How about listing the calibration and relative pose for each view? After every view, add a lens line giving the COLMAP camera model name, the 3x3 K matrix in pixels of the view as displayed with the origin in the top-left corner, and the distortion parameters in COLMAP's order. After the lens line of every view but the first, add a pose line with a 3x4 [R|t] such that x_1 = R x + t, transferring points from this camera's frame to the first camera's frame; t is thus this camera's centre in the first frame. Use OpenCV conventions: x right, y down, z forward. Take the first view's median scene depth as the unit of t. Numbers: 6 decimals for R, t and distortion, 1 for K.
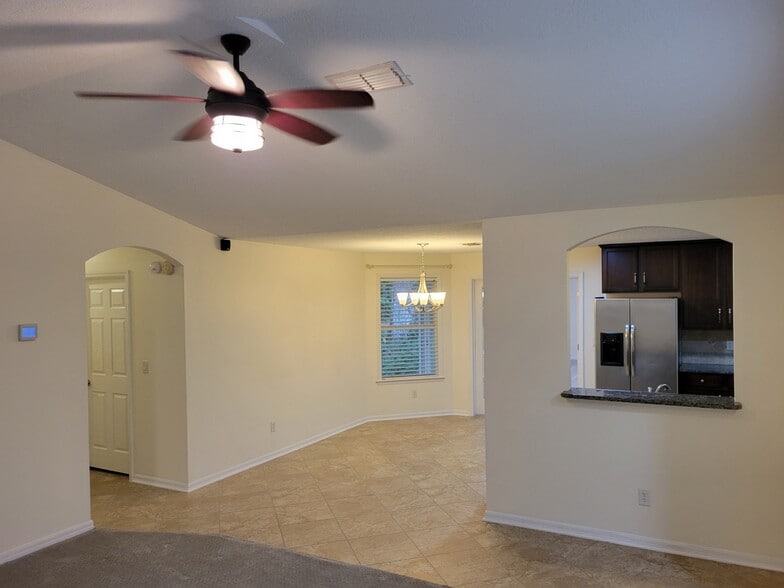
lens RADIAL K [[595.2, 0, 395.9], [0, 595.2, 295.6], [0, 0, 1]] dist [0.010348, -0.006097]
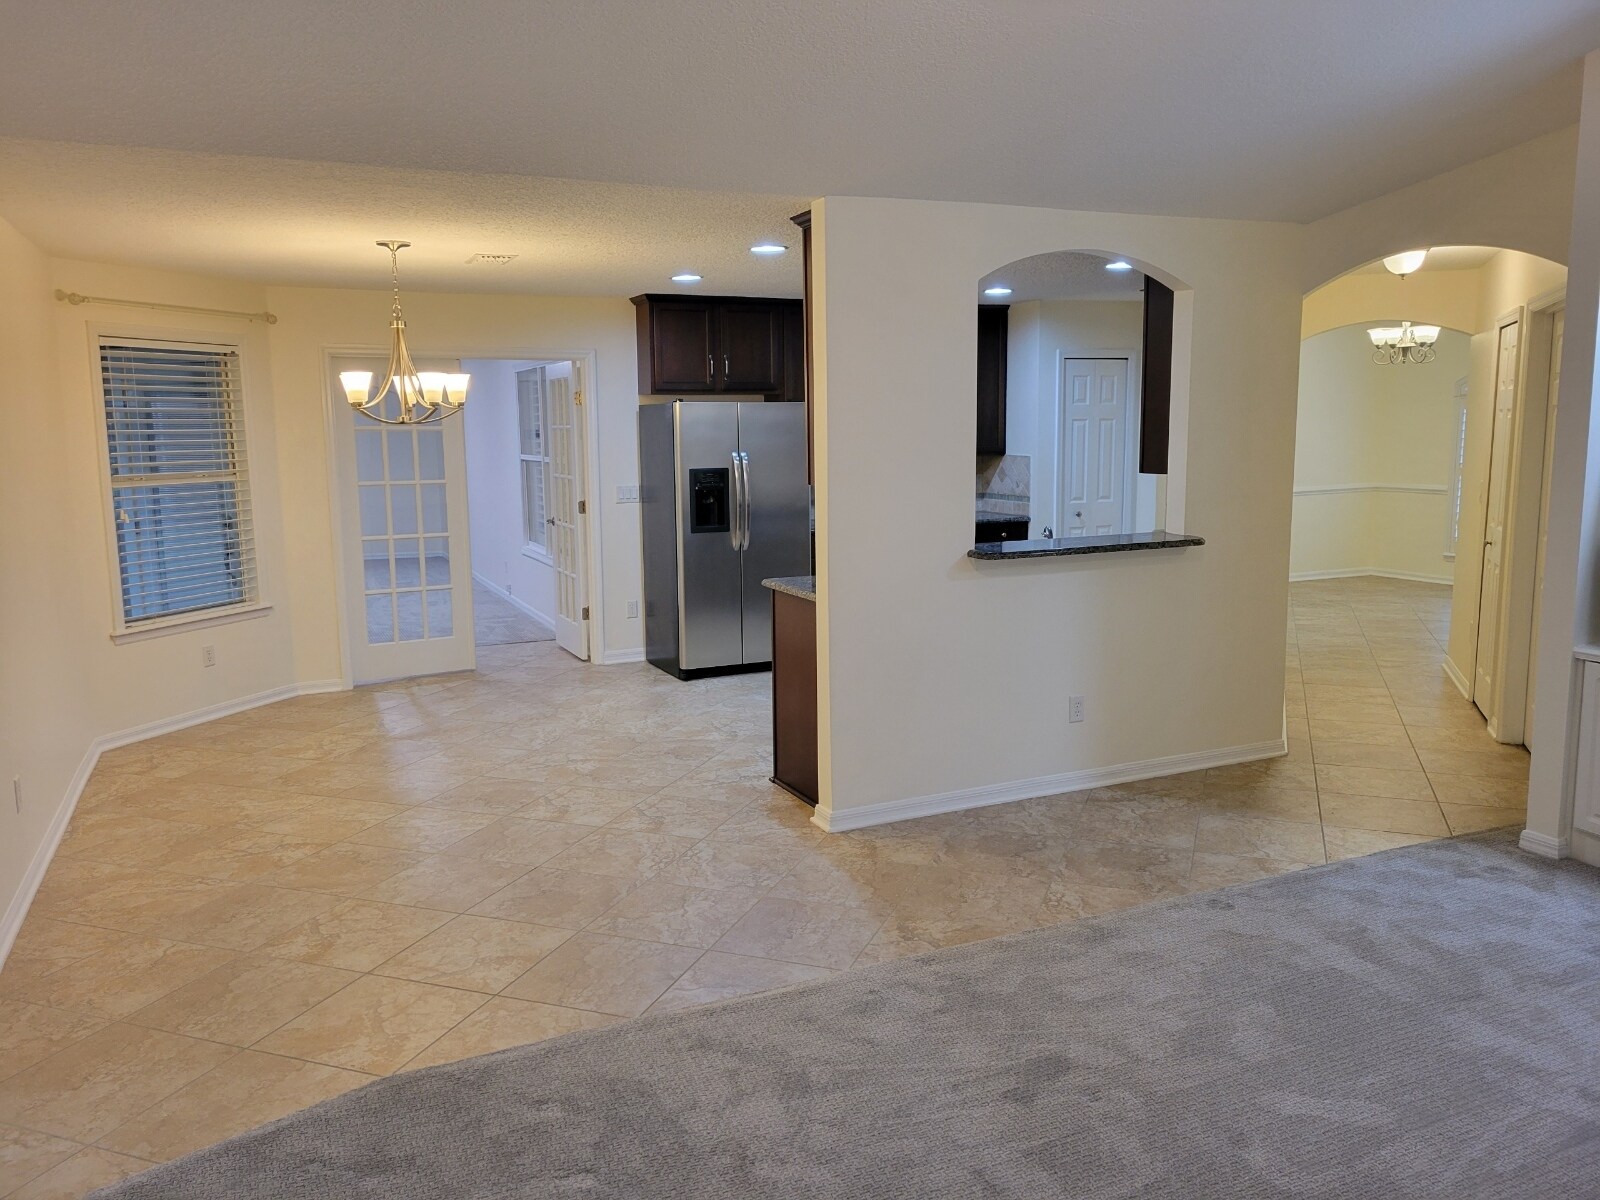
lens RADIAL K [[1214.6, 0, 801.9], [0, 1214.6, 599.2], [0, 0, 1]] dist [0.010348, -0.006097]
pose [[0.592897, -0.104065, 0.798526, -0.444422], [0.004921, 0.992065, 0.125633, 0.042870], [-0.805263, -0.070558, 0.588704, 0.307872]]
